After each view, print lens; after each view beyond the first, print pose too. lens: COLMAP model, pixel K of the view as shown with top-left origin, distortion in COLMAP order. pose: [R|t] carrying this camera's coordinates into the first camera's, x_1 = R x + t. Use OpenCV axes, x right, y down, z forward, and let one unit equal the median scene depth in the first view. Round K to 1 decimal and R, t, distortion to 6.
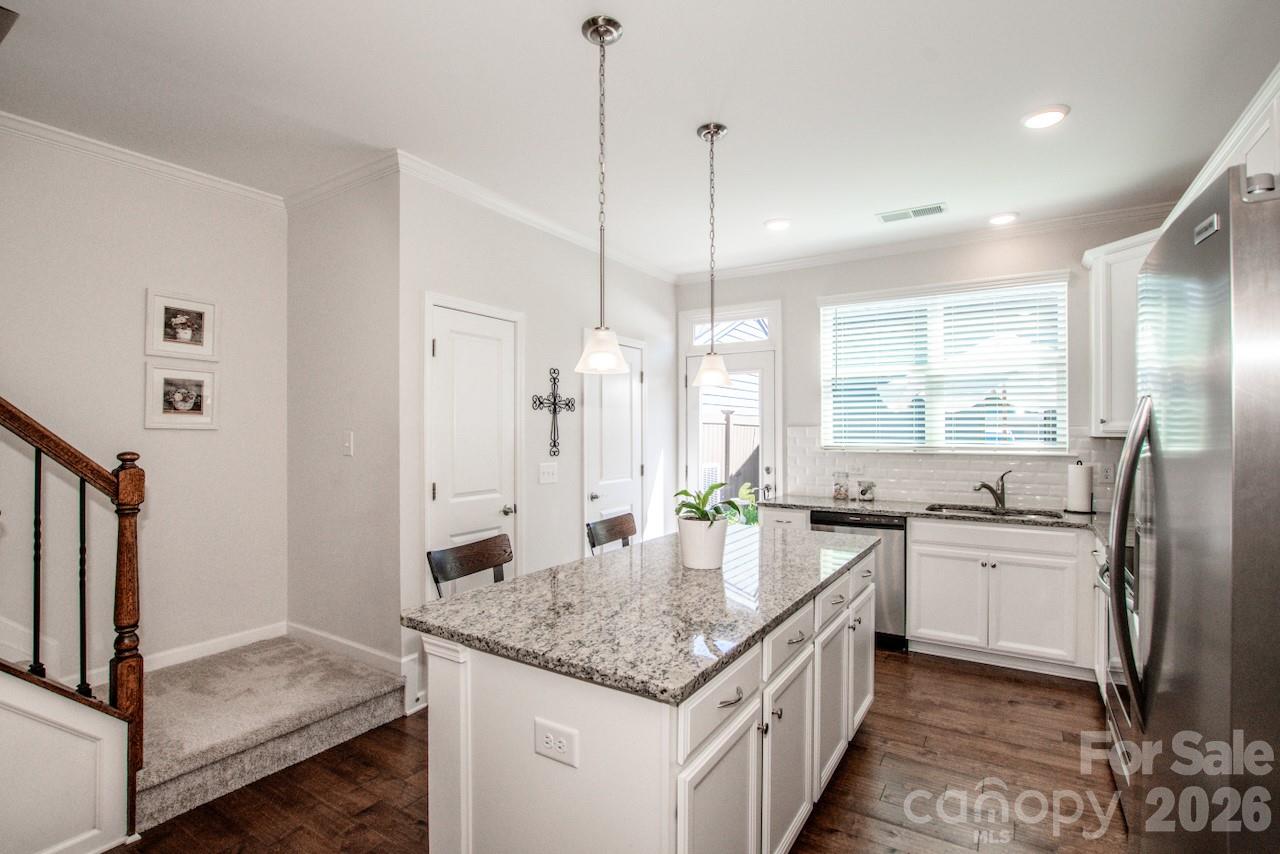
lens RADIAL K [[589.6, 0, 644.6], [0, 589.6, 441.8], [0, 0, 1]] dist [-0.064857, 0.000071]
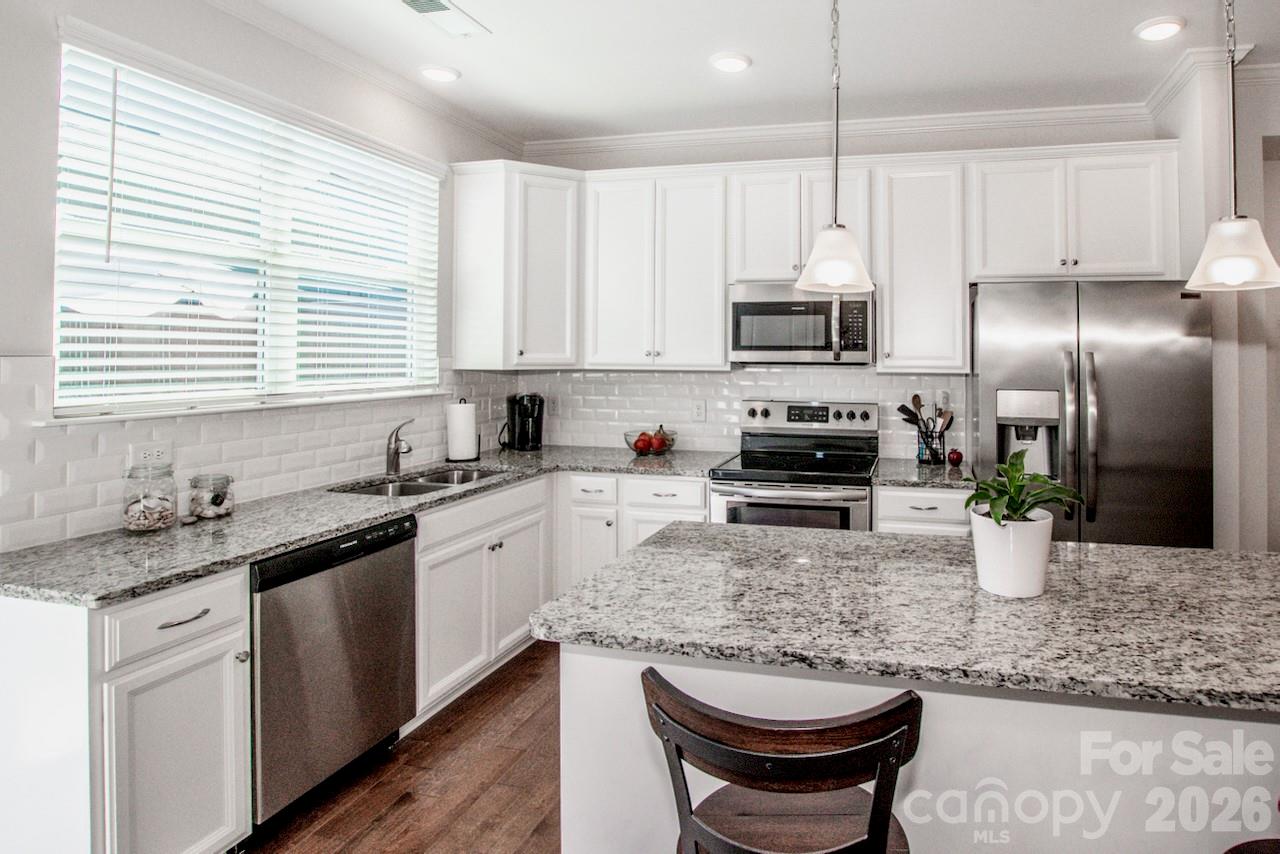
lens RADIAL K [[669.1, 0, 774.0], [0, 669.1, 345.6], [0, 0, 1]] dist [-0.021821, 0.000674]
pose [[-0.310747, 0.013257, 0.950400, -0.292971], [0.011535, 0.999882, -0.010176, -0.028612], [-0.950423, 0.007800, -0.310863, 0.834605]]
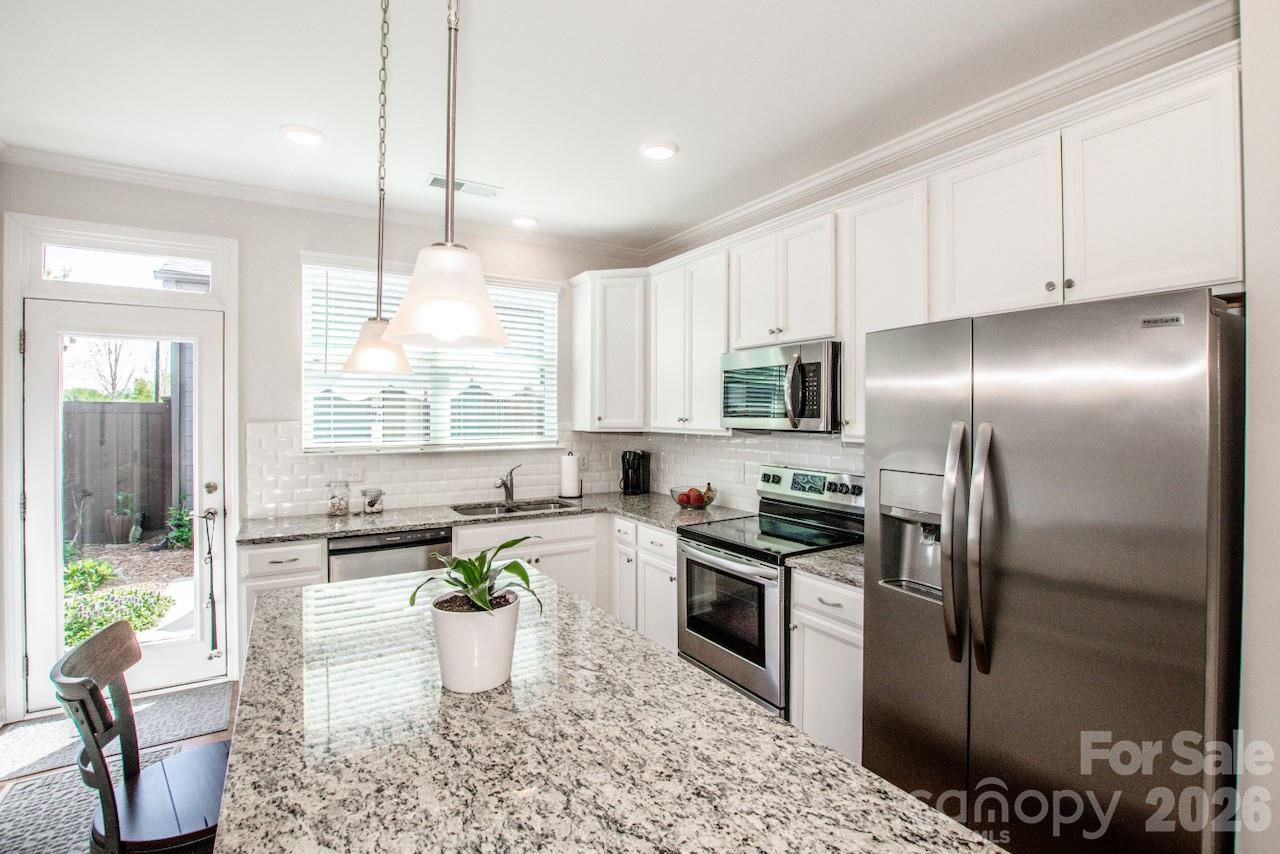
lens RADIAL K [[582.2, 0, 649.2], [0, 582.2, 421.9], [0, 0, 1]] dist [-0.030493, 0.001290]
pose [[0.445449, -0.009897, 0.895253, -0.197611], [0.012549, 0.999910, 0.004810, -0.029970], [-0.895220, 0.009092, 0.445532, 0.326104]]
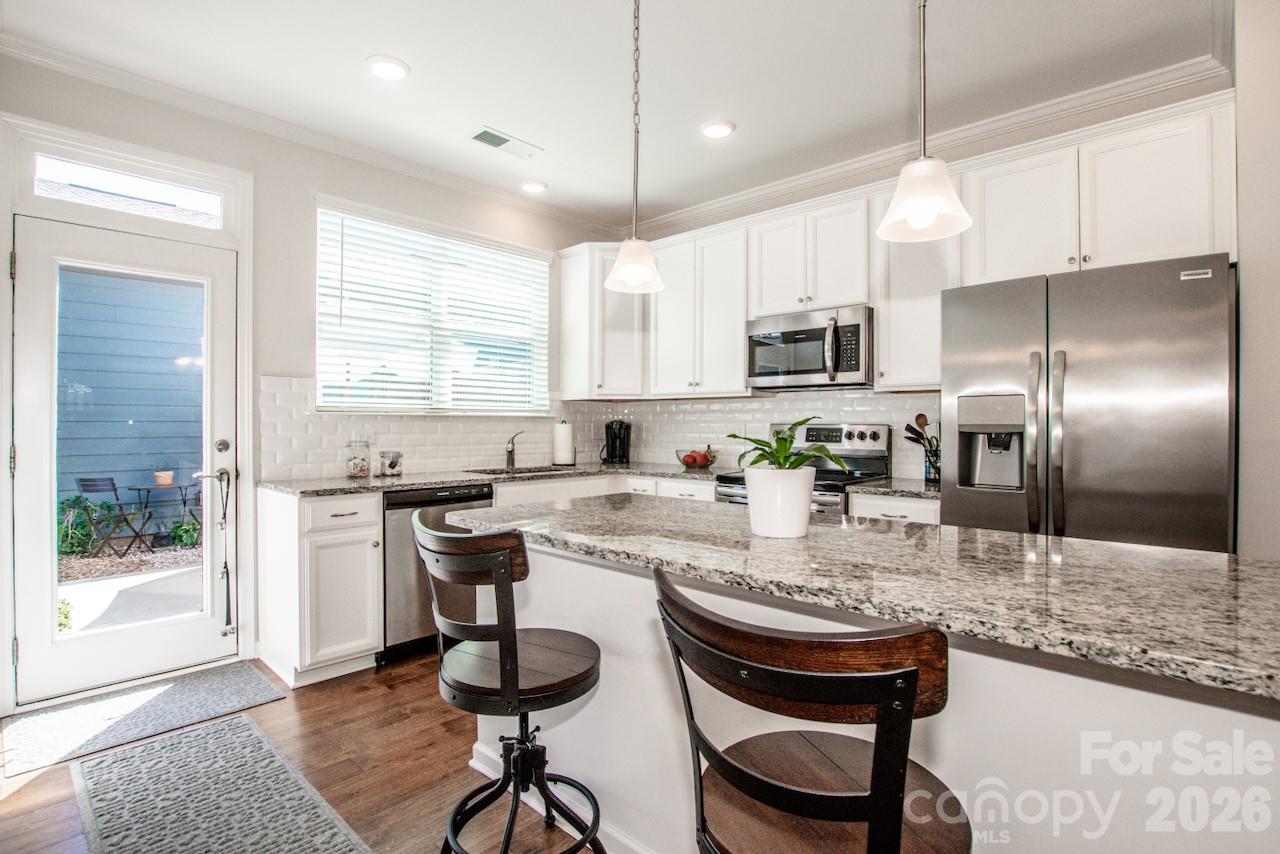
lens RADIAL K [[603.2, 0, 628.7], [0, 603.2, 427.6], [0, 0, 1]] dist [-0.026192, 0.000348]
pose [[0.222924, -0.007895, 0.974804, -0.380623], [0.012920, 0.999903, 0.005143, 0.040916], [-0.974750, 0.011448, 0.223004, 0.575630]]
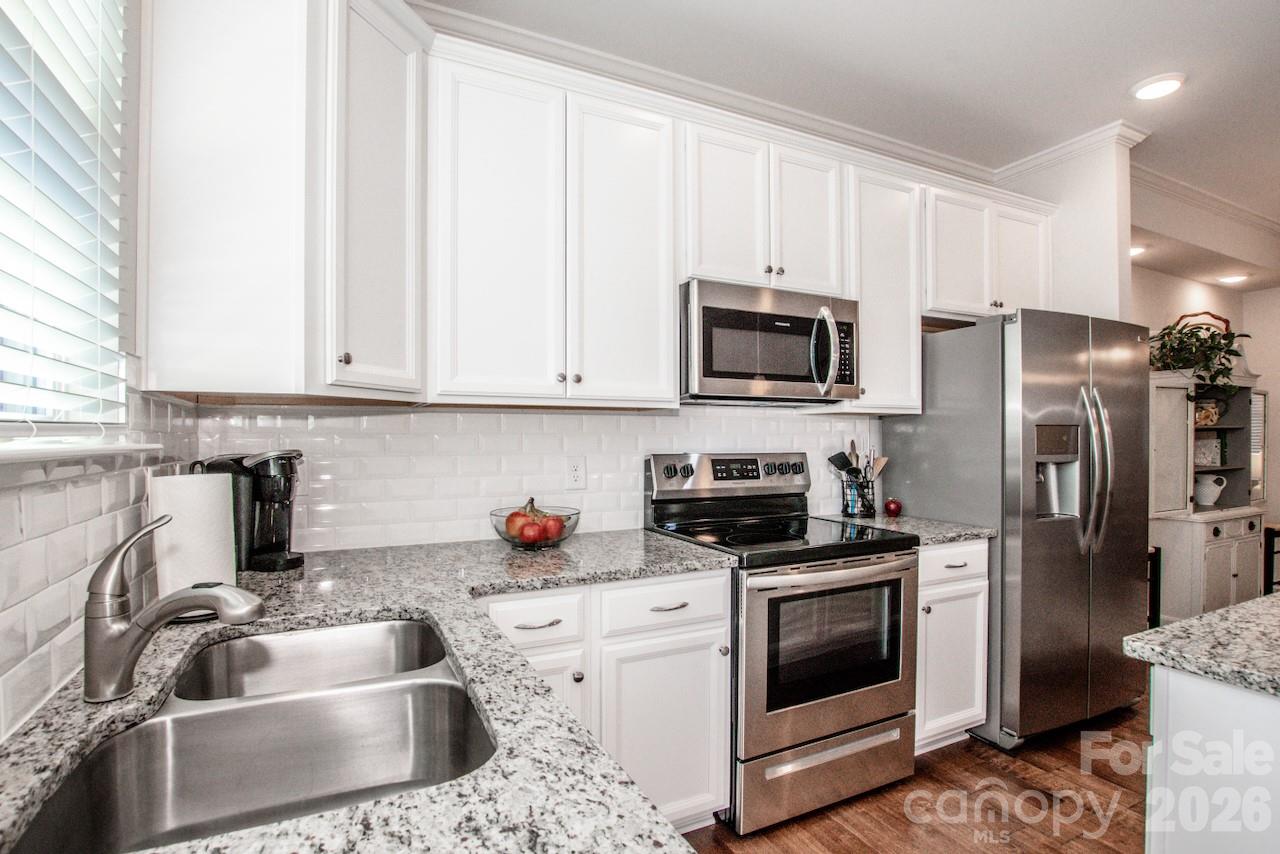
lens RADIAL K [[639.5, 0, 656.6], [0, 639.5, 442.8], [0, 0, 1]] dist [-0.038970, -0.000366]
pose [[-0.851894, -0.013688, 0.523535, 0.324906], [0.004368, 0.999438, 0.033239, 0.009107], [-0.523695, 0.030603, -0.851356, 1.128456]]
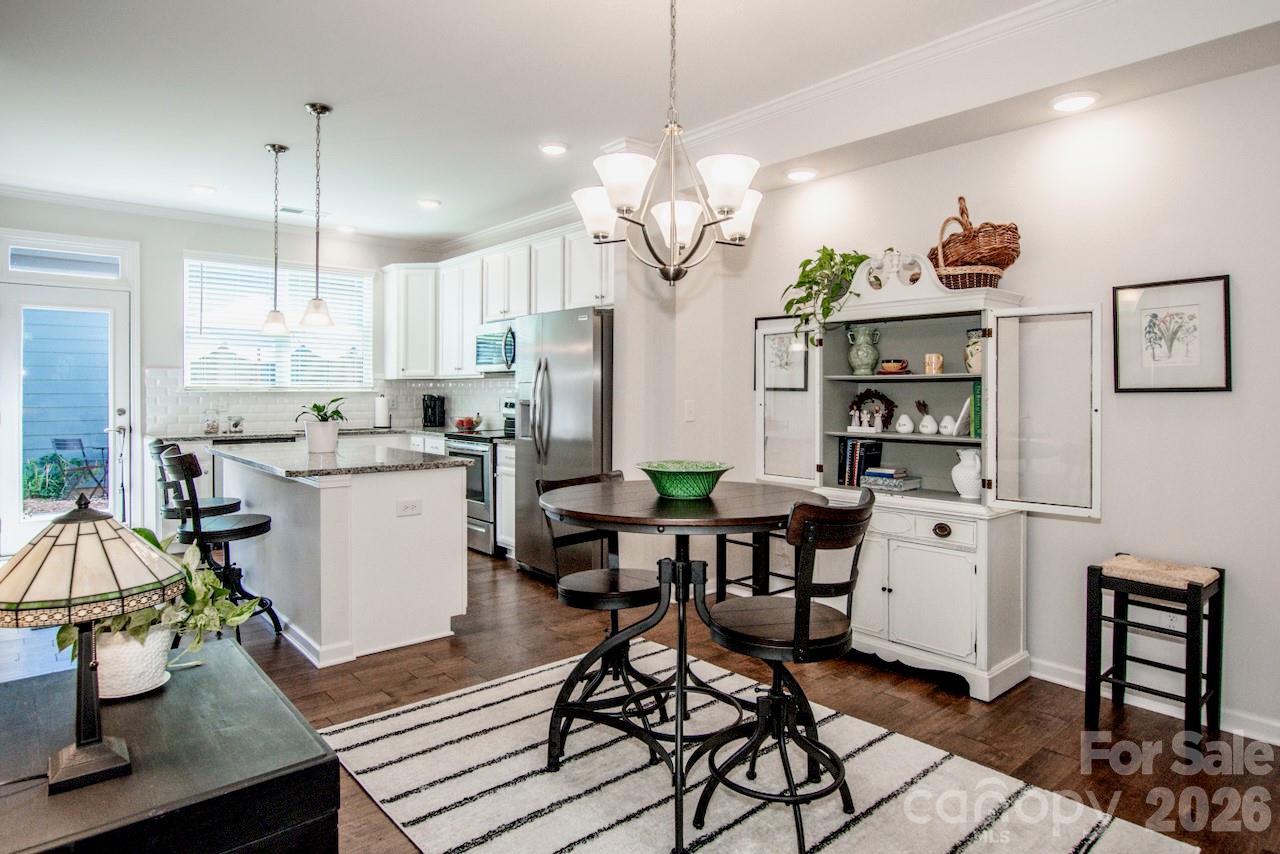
lens RADIAL K [[689.4, 0, 611.3], [0, 689.4, 397.4], [0, 0, 1]] dist [-0.011780, 0.000614]
pose [[0.312330, -0.009365, 0.949927, -0.797023], [0.013395, 0.999895, 0.005454, 0.036800], [-0.949879, 0.011021, 0.312423, -0.177896]]
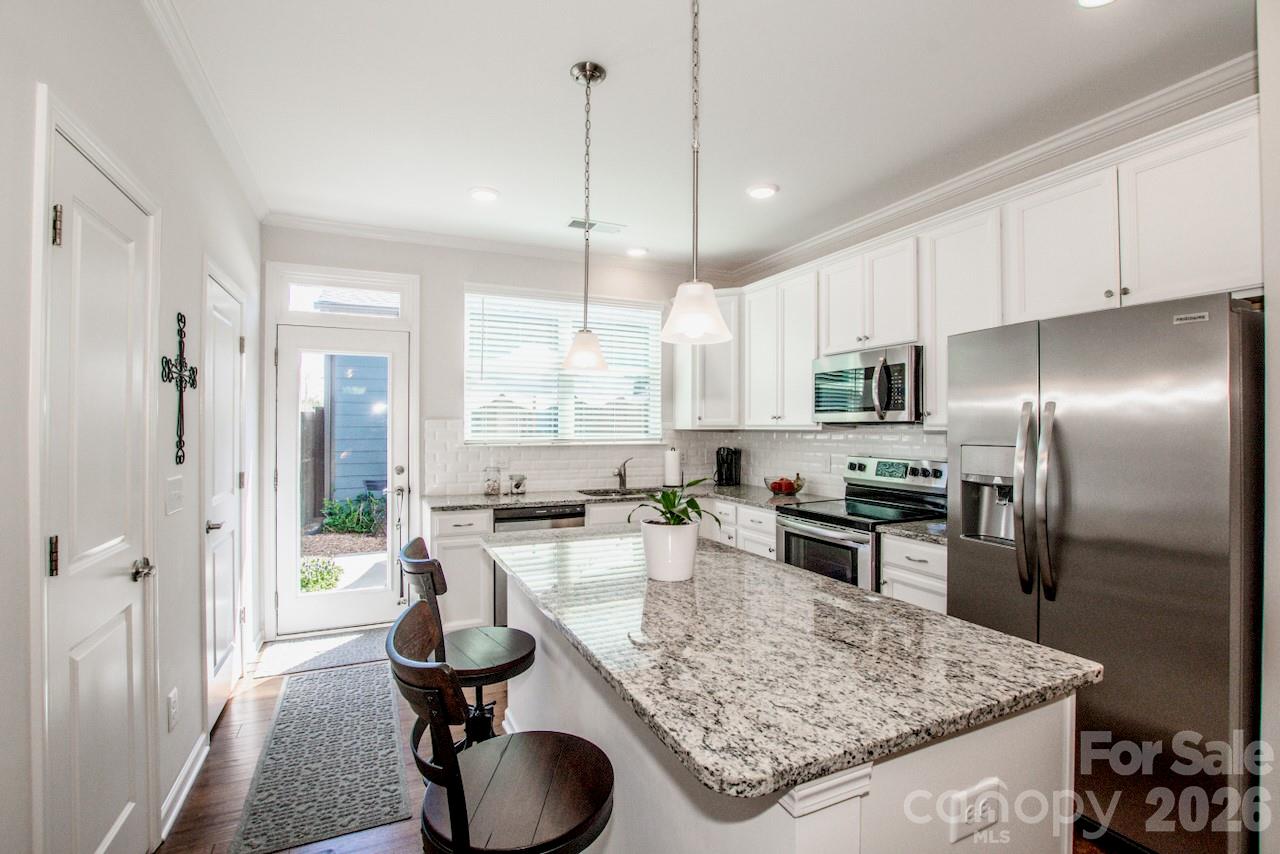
lens RADIAL K [[562.7, 0, 634.2], [0, 562.7, 430.1], [0, 0, 1]] dist [-0.030346, 0.000847]
pose [[0.563477, -0.001501, 0.826130, -0.350008], [0.011775, 0.999911, -0.006214, -0.000841], [-0.826048, 0.013229, 0.563445, 0.323650]]
